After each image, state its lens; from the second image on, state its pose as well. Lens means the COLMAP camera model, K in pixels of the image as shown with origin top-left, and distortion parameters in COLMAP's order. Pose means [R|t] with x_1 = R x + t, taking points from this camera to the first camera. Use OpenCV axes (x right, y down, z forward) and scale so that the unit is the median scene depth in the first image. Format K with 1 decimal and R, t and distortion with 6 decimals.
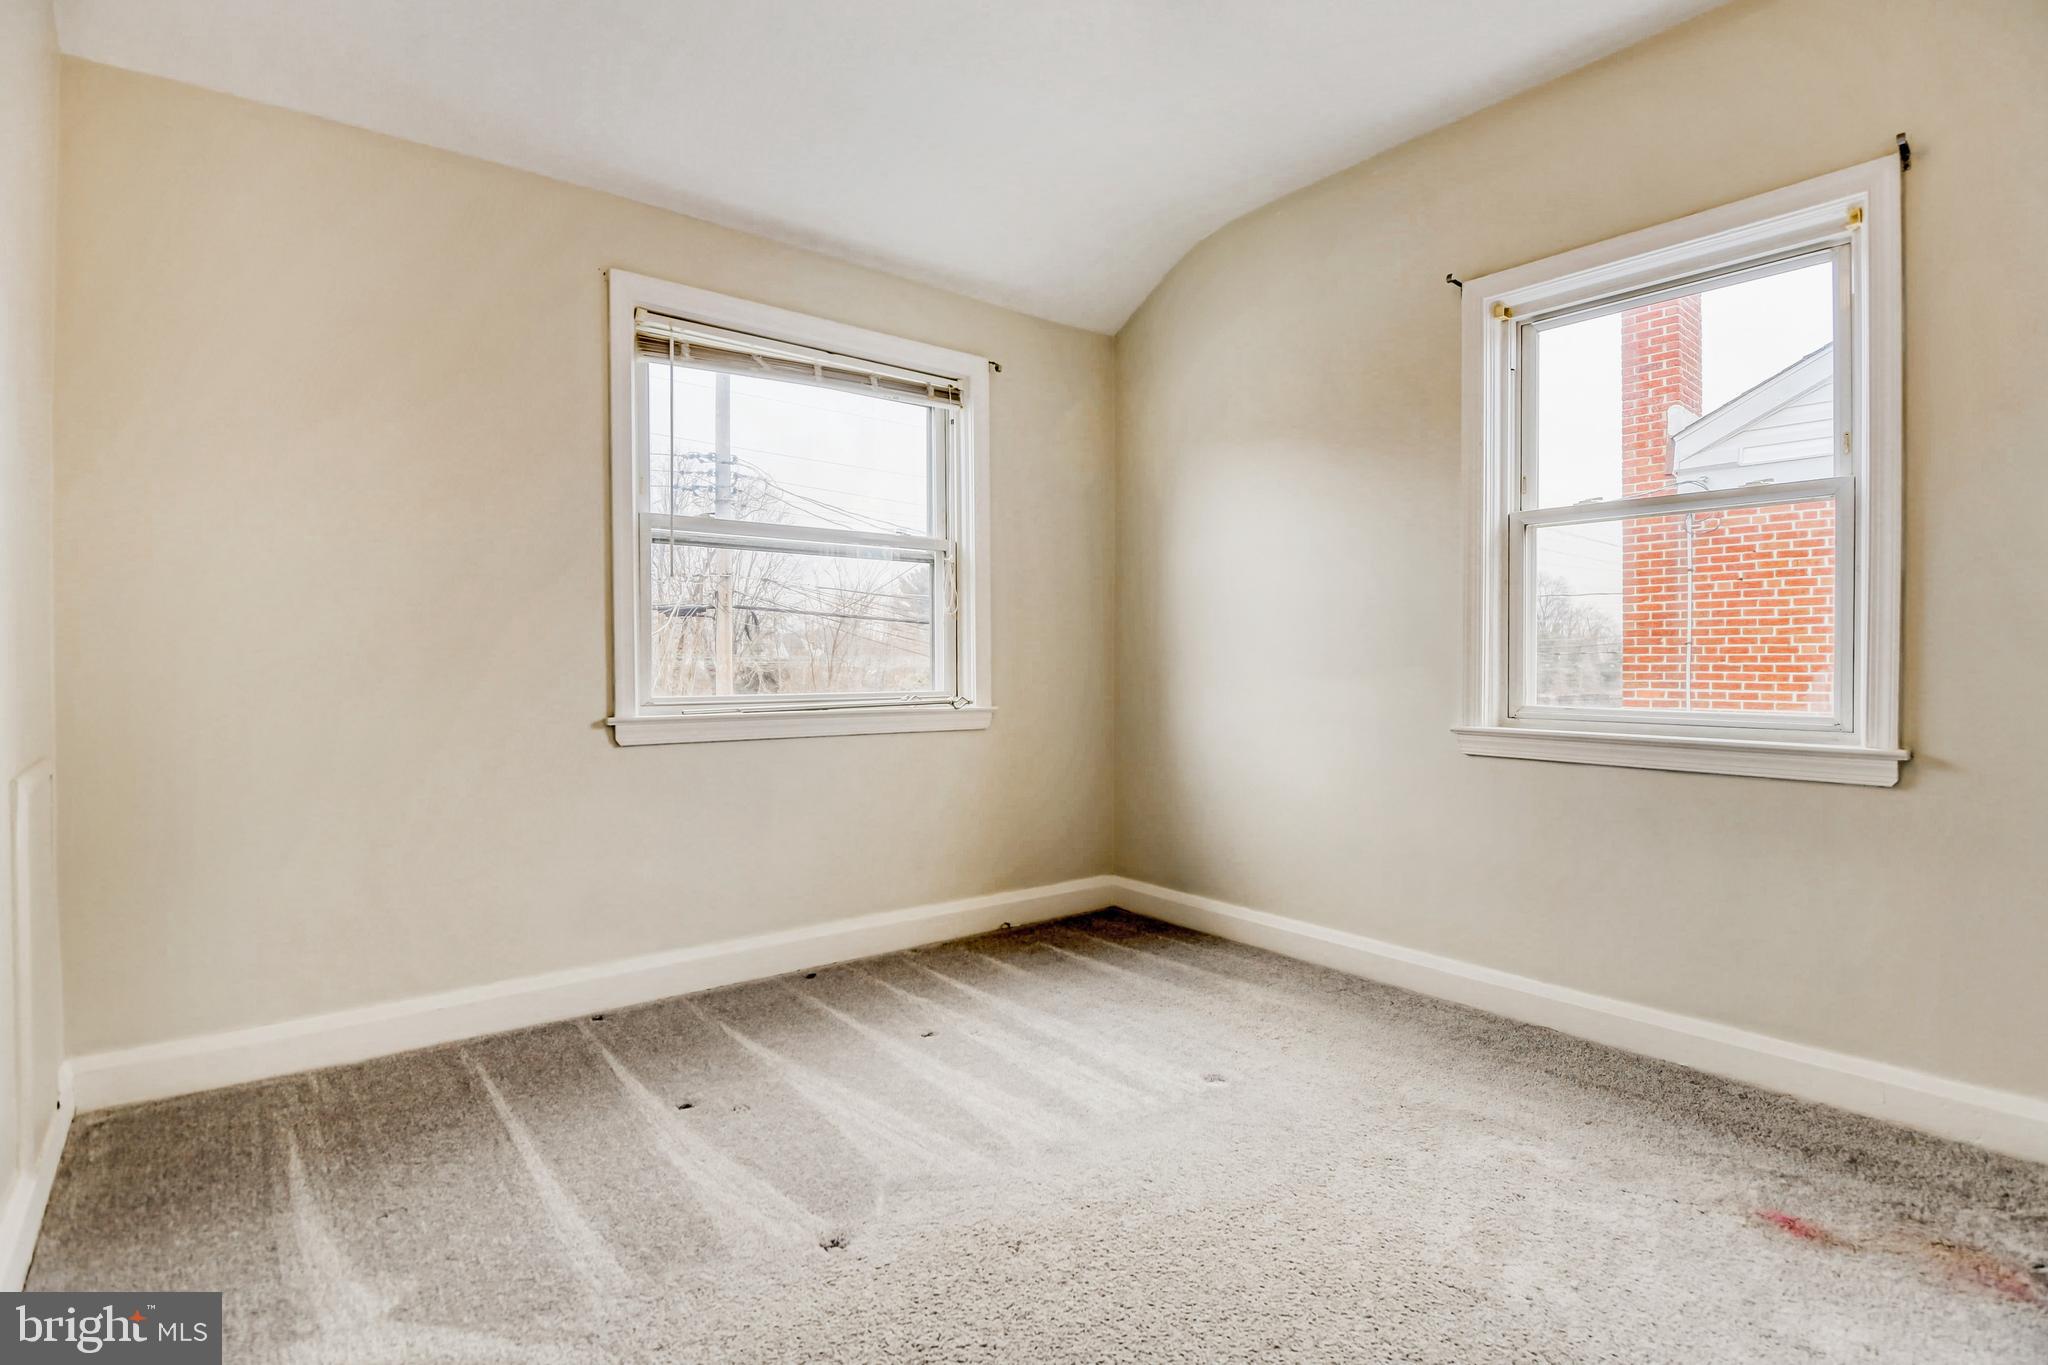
lens RADIAL K [[974.3, 0, 1032.1], [0, 974.3, 668.7], [0, 0, 1]] dist [-0.003658, -0.001108]
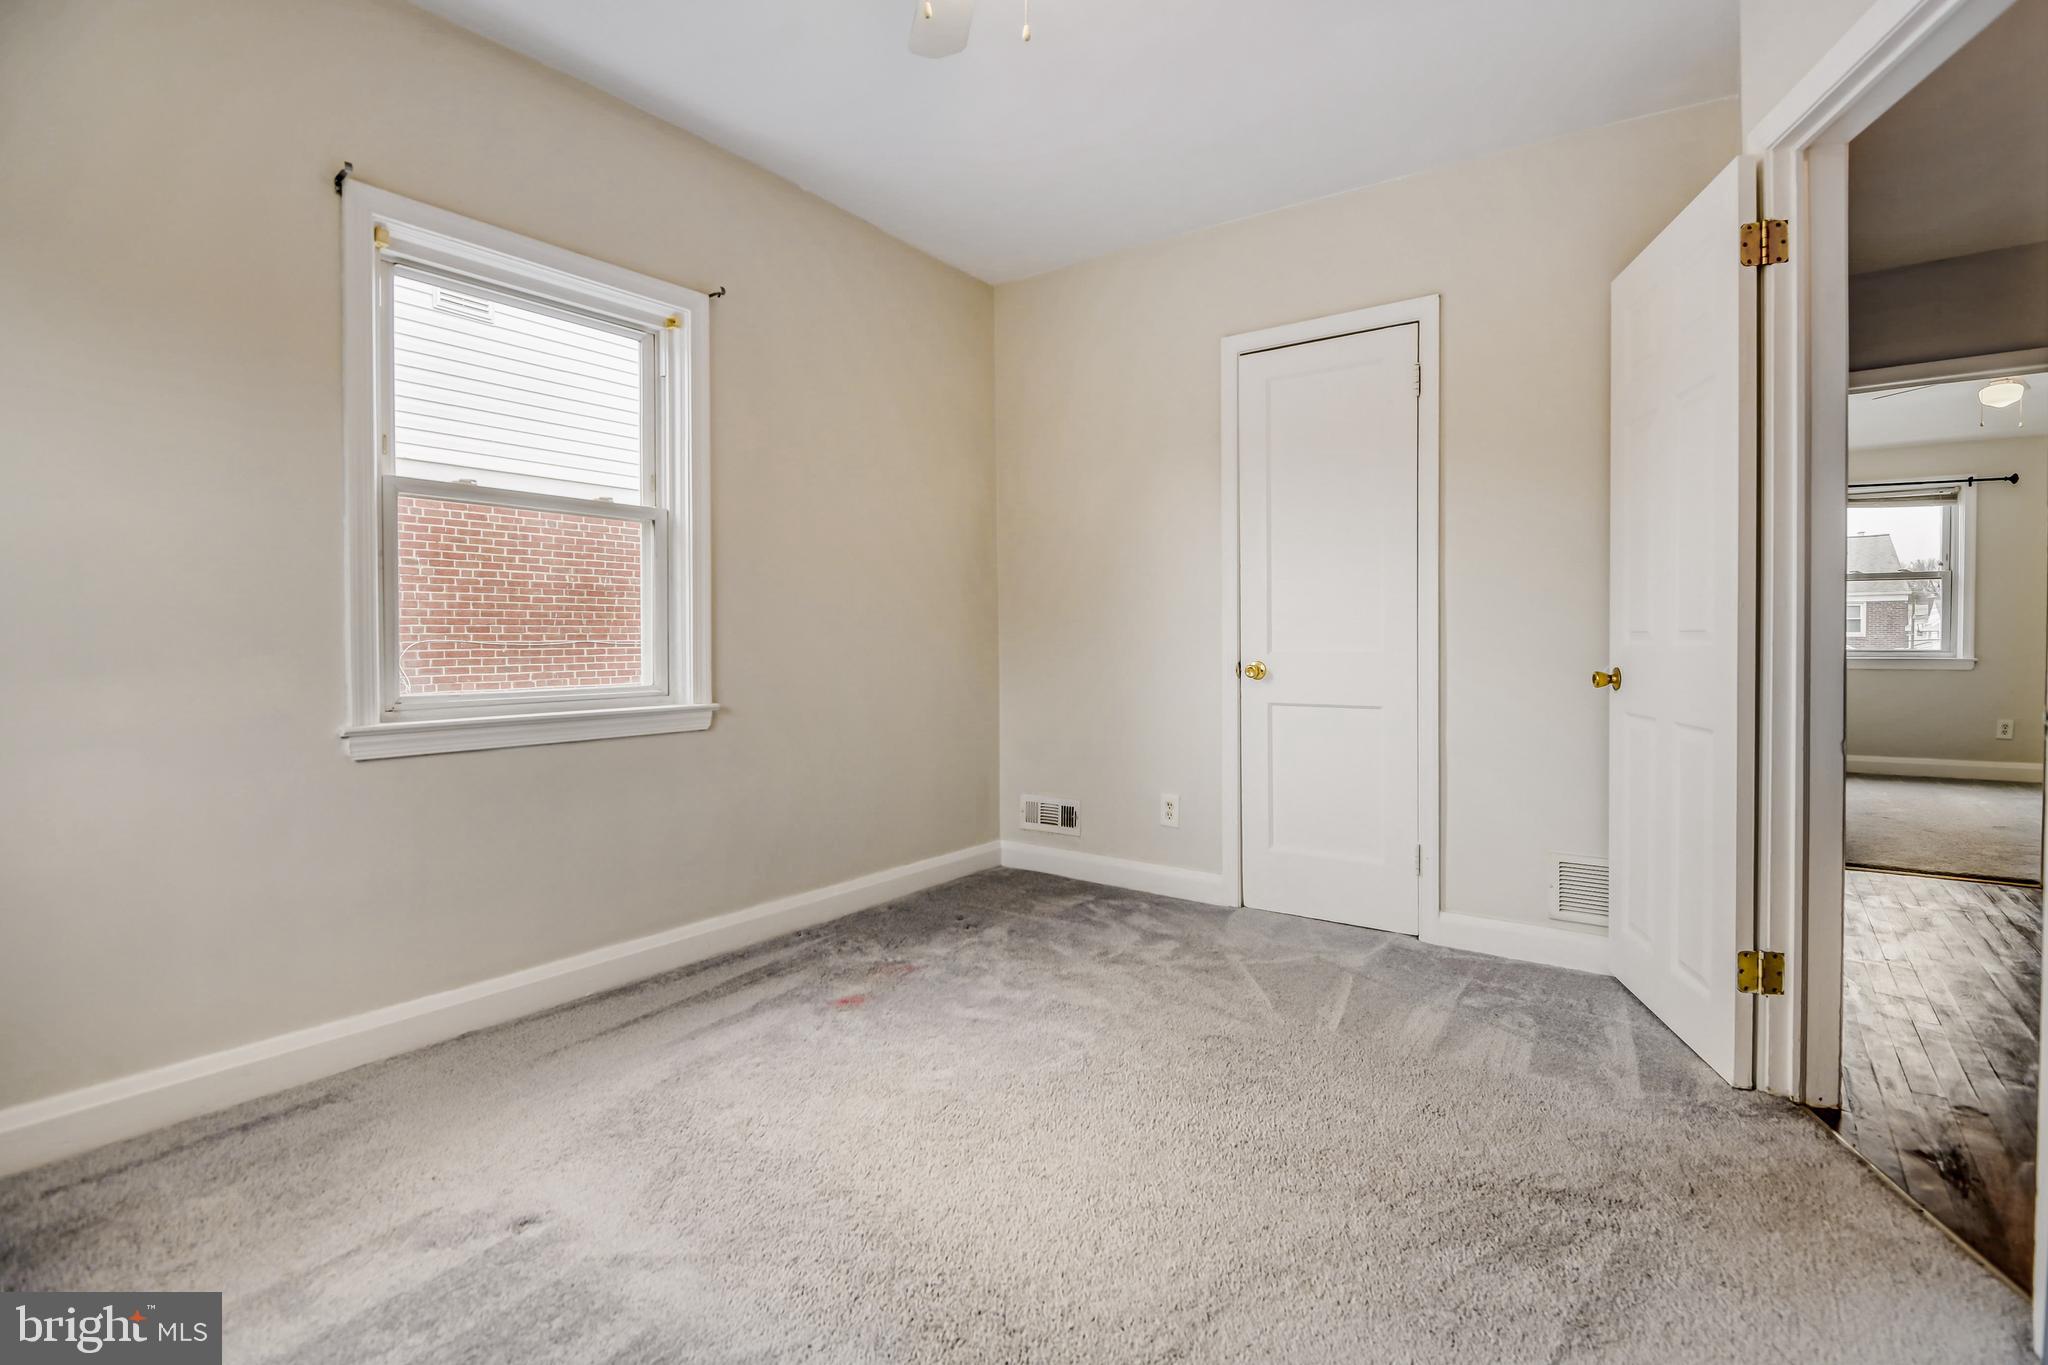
lens RADIAL K [[974.3, 0, 1032.1], [0, 974.3, 668.7], [0, 0, 1]] dist [-0.003658, -0.001108]
pose [[-0.255894, -0.031141, 0.966203, -0.580128], [0.009827, 0.999346, 0.034811, -0.014724], [-0.966655, 0.018403, -0.255420, 0.790472]]
